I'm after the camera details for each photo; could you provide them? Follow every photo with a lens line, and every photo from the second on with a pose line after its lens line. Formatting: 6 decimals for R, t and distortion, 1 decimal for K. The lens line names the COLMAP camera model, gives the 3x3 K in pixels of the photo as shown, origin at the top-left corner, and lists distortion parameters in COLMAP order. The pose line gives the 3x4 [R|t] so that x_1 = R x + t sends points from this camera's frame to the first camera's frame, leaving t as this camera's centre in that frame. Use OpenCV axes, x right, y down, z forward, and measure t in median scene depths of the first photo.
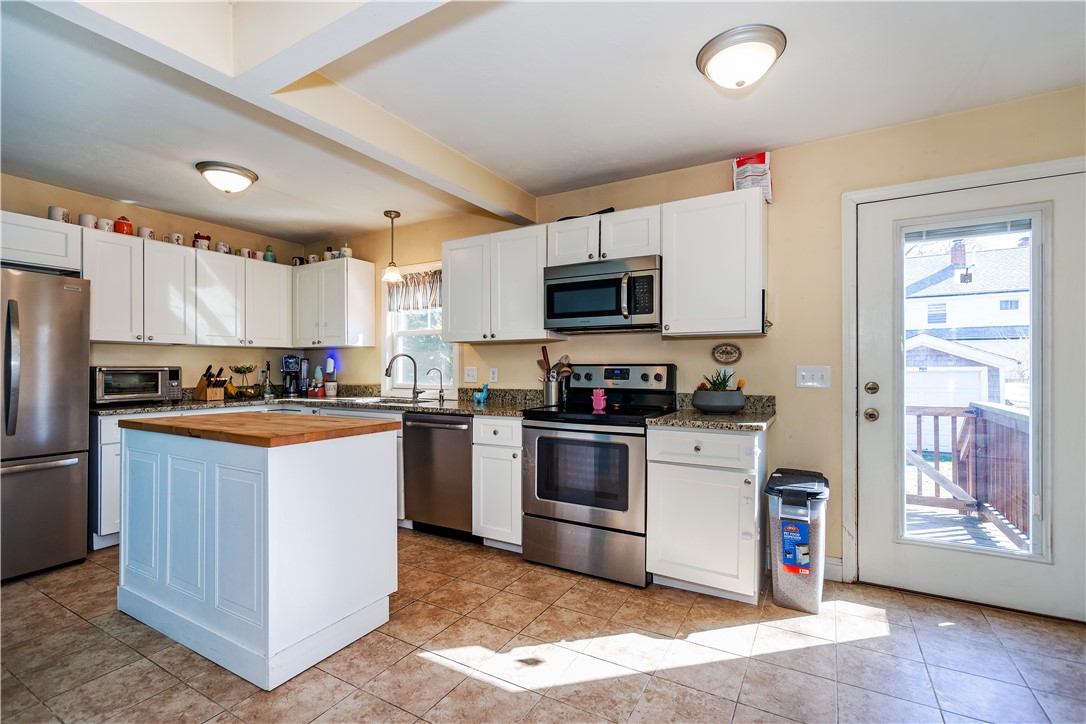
lens RADIAL K [[499.5, 0, 536.7], [0, 499.5, 369.2], [0, 0, 1]] dist [-0.003172, 0.000081]
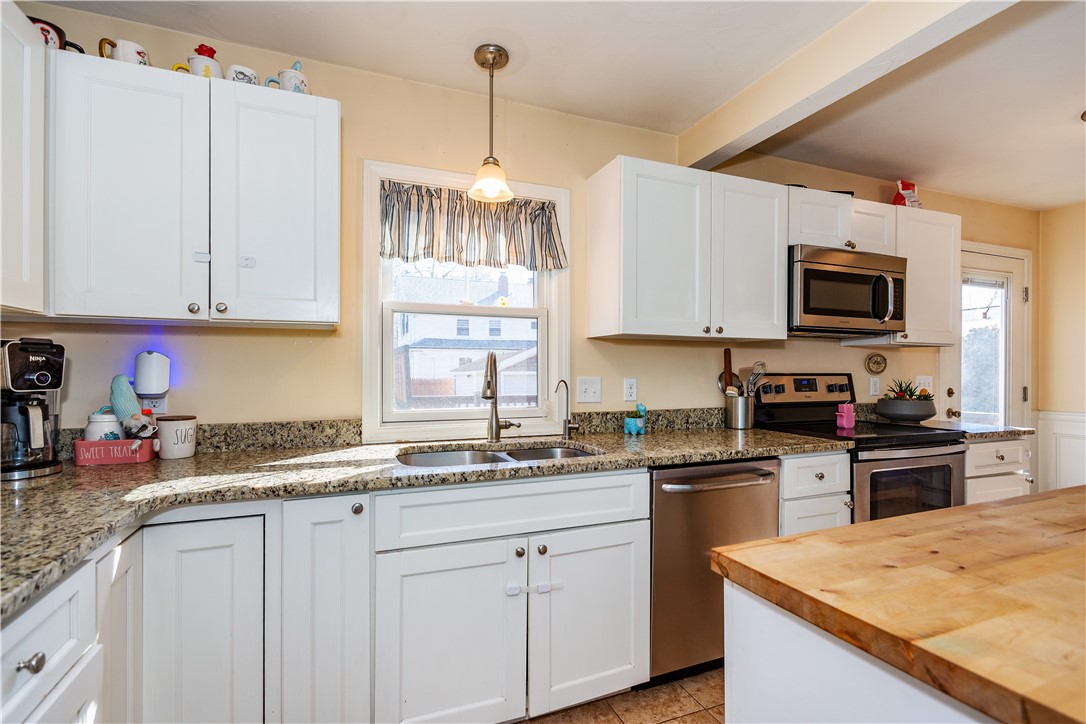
lens RADIAL K [[489.0, 0, 542.1], [0, 489.0, 365.7], [0, 0, 1]] dist [0.003009, 0.001059]
pose [[0.607642, 0.011082, 0.794134, -0.764771], [0.000174, 0.999901, -0.014087, -0.011472], [-0.794211, 0.008698, 0.607579, 0.829999]]
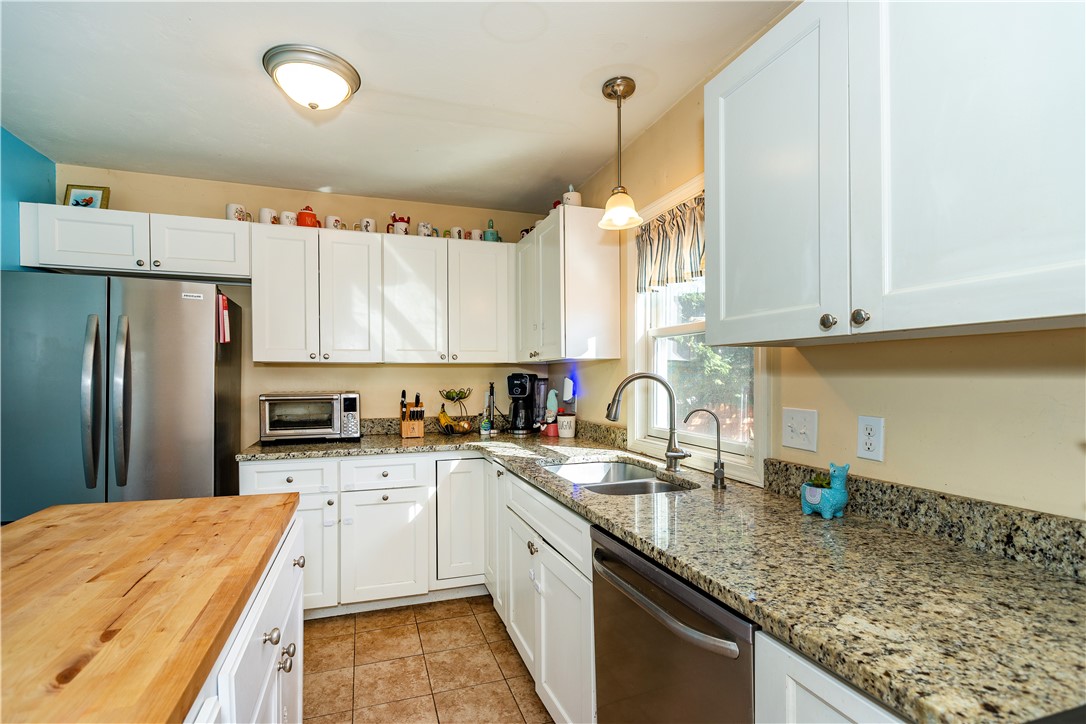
lens RADIAL K [[502.0, 0, 517.9], [0, 502.0, 379.7], [0, 0, 1]] dist [-0.000767, 0.000060]
pose [[0.745266, 0.003089, -0.666760, -0.044334], [0.001913, 0.999975, 0.006771, -0.035134], [0.666765, -0.006321, 0.745242, 0.690217]]
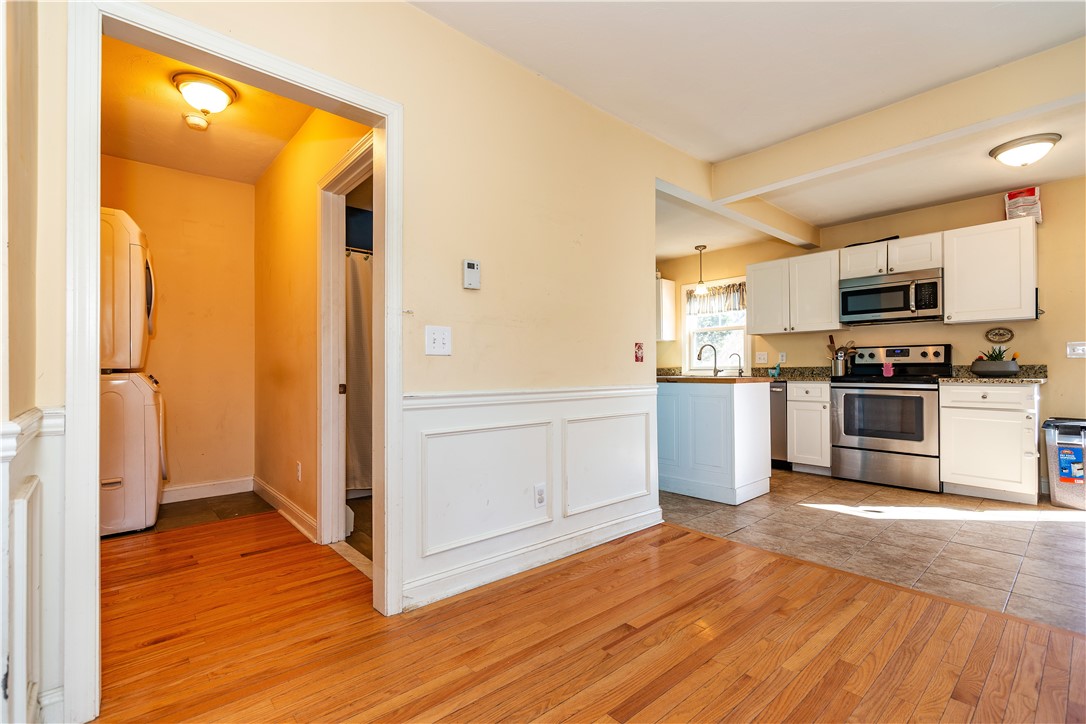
lens RADIAL K [[489.0, 0, 542.1], [0, 489.0, 365.7], [0, 0, 1]] dist [0.003009, 0.001059]
pose [[0.951147, -0.006642, -0.308667, -0.354169], [0.002939, 0.999918, -0.012460, 0.058113], [0.308725, 0.010944, 0.951088, -0.592267]]
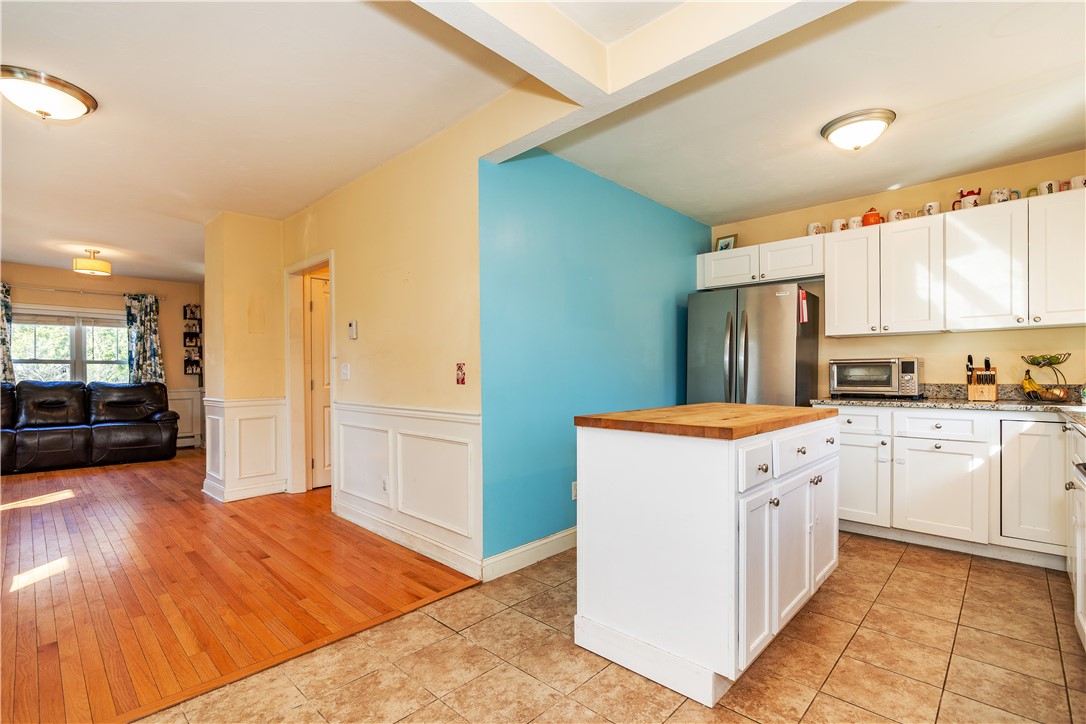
lens RADIAL K [[488.4, 0, 539.9], [0, 488.4, 376.6], [0, 0, 1]] dist [-0.000336, 0.000199]
pose [[-0.225240, 0.009237, -0.974260, 0.295267], [0.002948, 0.999957, 0.008799, 0.020598], [0.974299, -0.000890, -0.225258, 0.637880]]
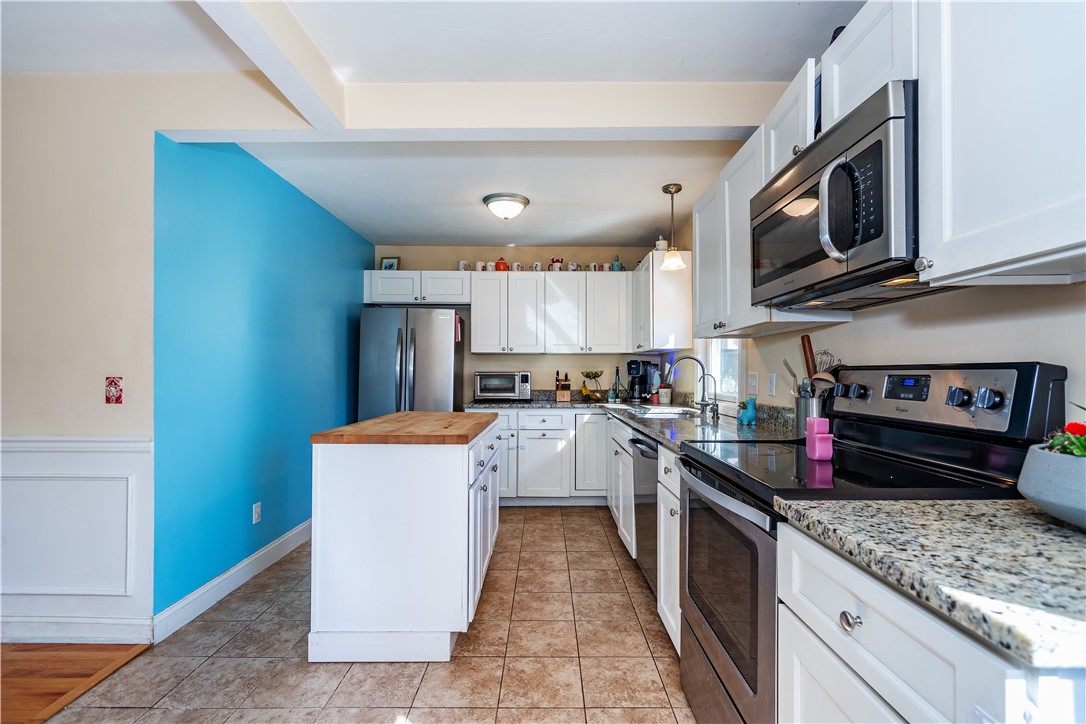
lens RADIAL K [[488.5, 0, 536.7], [0, 488.5, 370.3], [0, 0, 1]] dist [-0.000293, 0.000373]
pose [[0.499963, -0.003739, -0.866039, 0.364488], [-0.004611, 0.999965, -0.006979, -0.001133], [0.866035, 0.007482, 0.499928, 0.486785]]
